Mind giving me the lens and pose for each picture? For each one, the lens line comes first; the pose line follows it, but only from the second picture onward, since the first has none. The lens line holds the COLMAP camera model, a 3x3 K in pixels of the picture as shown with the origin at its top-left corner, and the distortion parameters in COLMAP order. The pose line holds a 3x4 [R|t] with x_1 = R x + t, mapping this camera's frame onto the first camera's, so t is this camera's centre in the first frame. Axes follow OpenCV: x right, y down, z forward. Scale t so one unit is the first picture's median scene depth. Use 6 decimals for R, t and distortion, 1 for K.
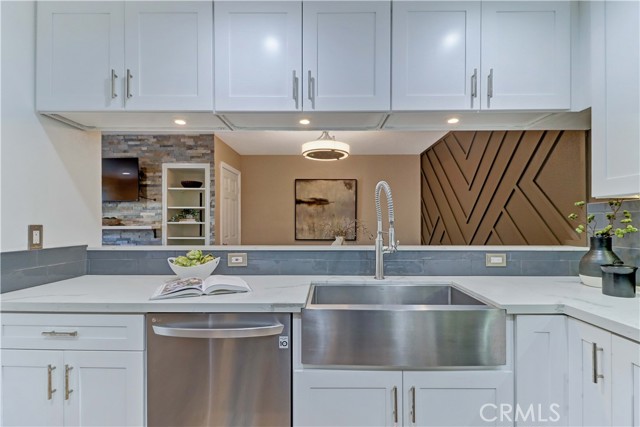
lens RADIAL K [[303.1, 0, 322.0], [0, 303.1, 215.8], [0, 0, 1]] dist [0.000185, -0.000984]
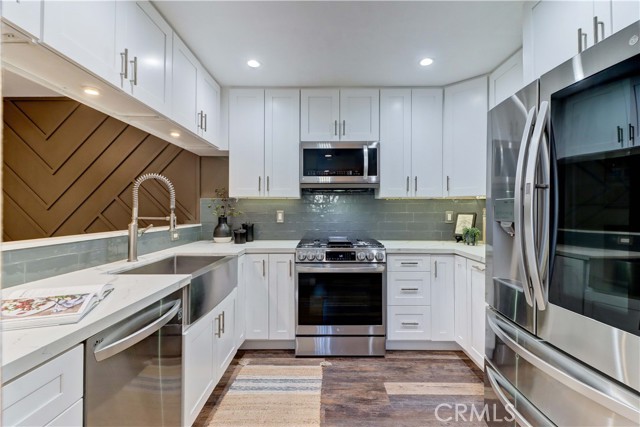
lens RADIAL K [[303.1, 0, 322.0], [0, 303.1, 215.8], [0, 0, 1]] dist [0.000185, -0.000984]
pose [[-0.010036, -0.019799, 0.999754, -0.388847], [-0.019072, 0.999626, 0.019605, 0.004901], [-0.999768, -0.018871, -0.010410, 0.145919]]
